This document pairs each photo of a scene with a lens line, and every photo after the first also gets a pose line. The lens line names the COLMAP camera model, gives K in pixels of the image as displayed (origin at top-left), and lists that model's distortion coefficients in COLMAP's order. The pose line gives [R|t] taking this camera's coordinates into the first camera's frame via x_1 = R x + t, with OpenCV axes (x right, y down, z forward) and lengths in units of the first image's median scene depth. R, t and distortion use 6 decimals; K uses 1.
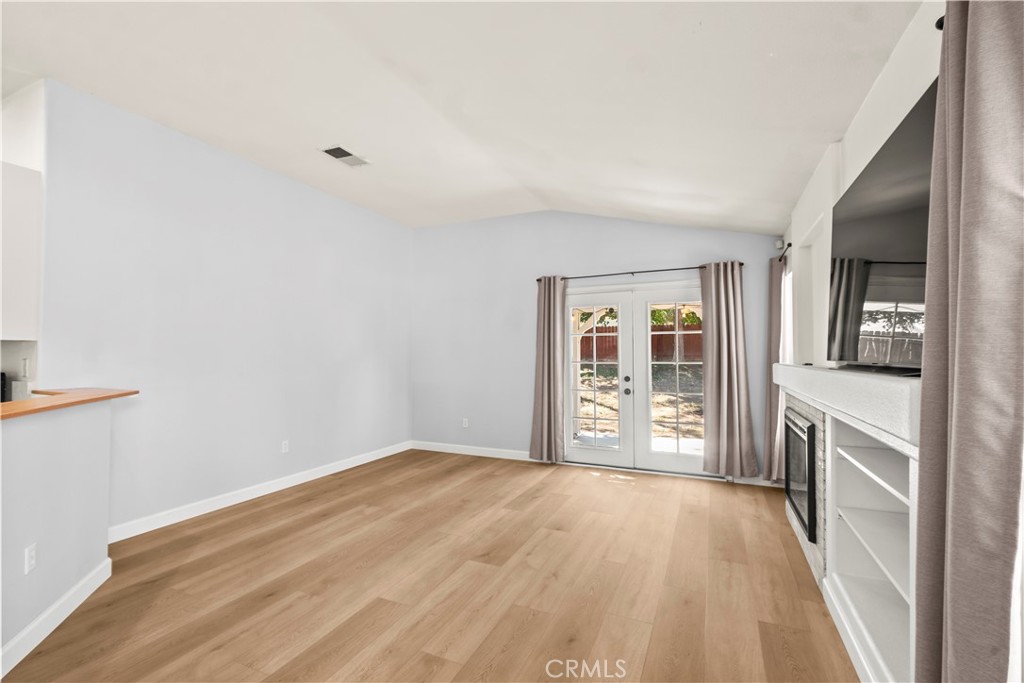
lens RADIAL K [[451.8, 0, 512.0], [0, 451.8, 341.5], [0, 0, 1]] dist [-0.003907, -0.000326]
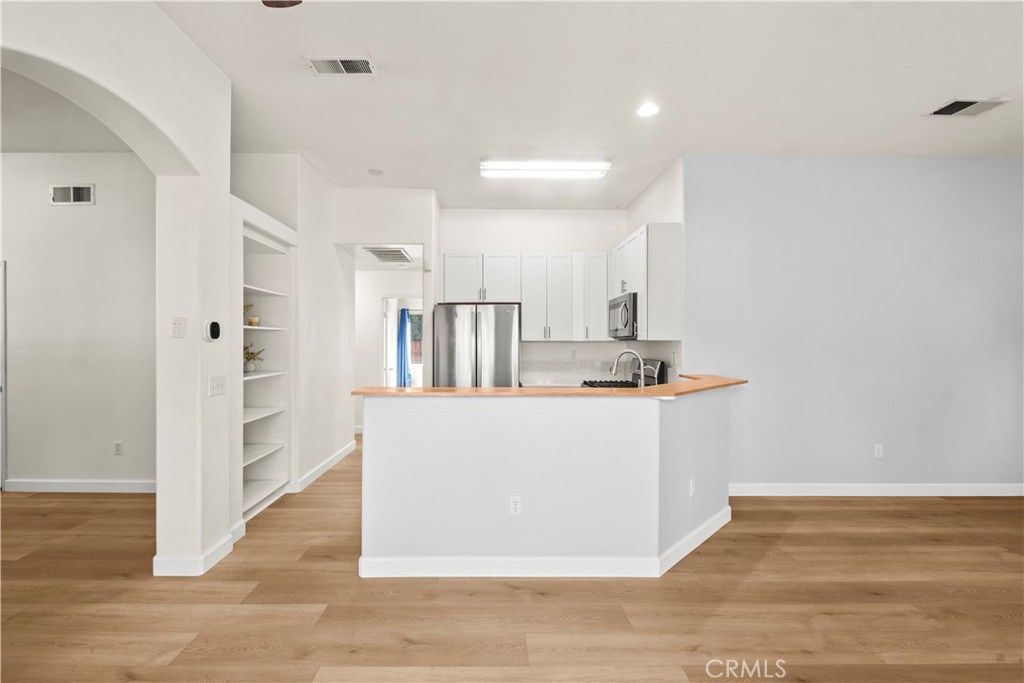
lens RADIAL K [[457.9, 0, 483.9], [0, 457.9, 342.2], [0, 0, 1]] dist [-0.011192, 0.000866]
pose [[0.408182, 0.005087, -0.912886, 0.025725], [0.018021, 0.999745, 0.013629, -0.028171], [0.912723, -0.022014, 0.407986, -0.180662]]
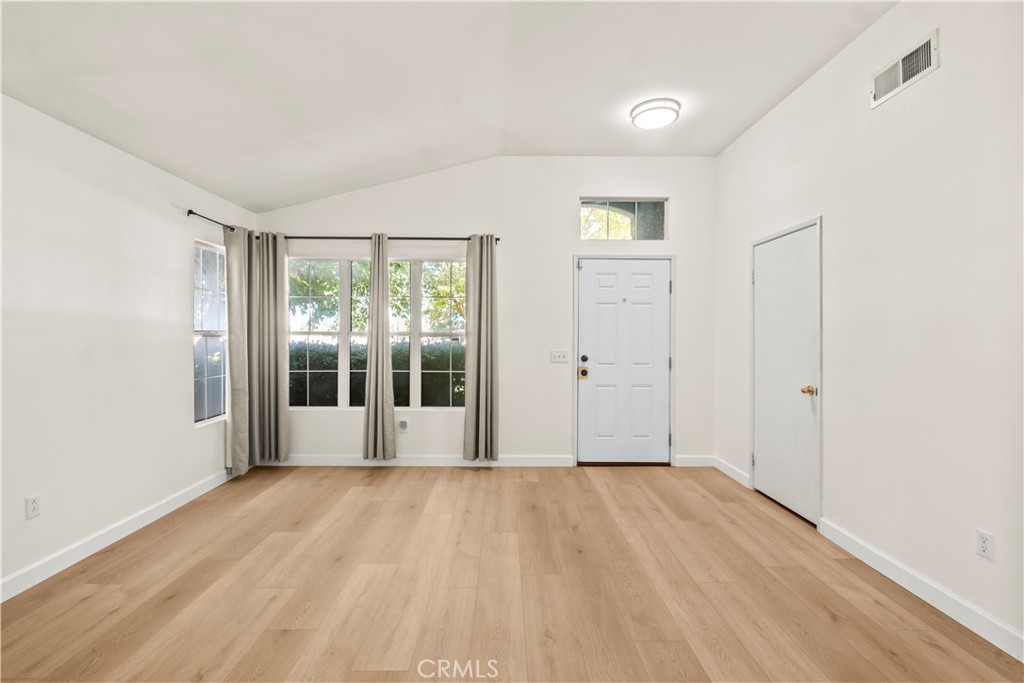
lens RADIAL K [[455.7, 0, 505.0], [0, 455.7, 335.6], [0, 0, 1]] dist [-0.021483, -0.000400]
pose [[-0.897619, 0.004424, -0.440749, -0.813317], [0.011335, 0.999851, -0.013050, -0.011741], [0.440626, -0.016710, -0.897535, -0.372113]]
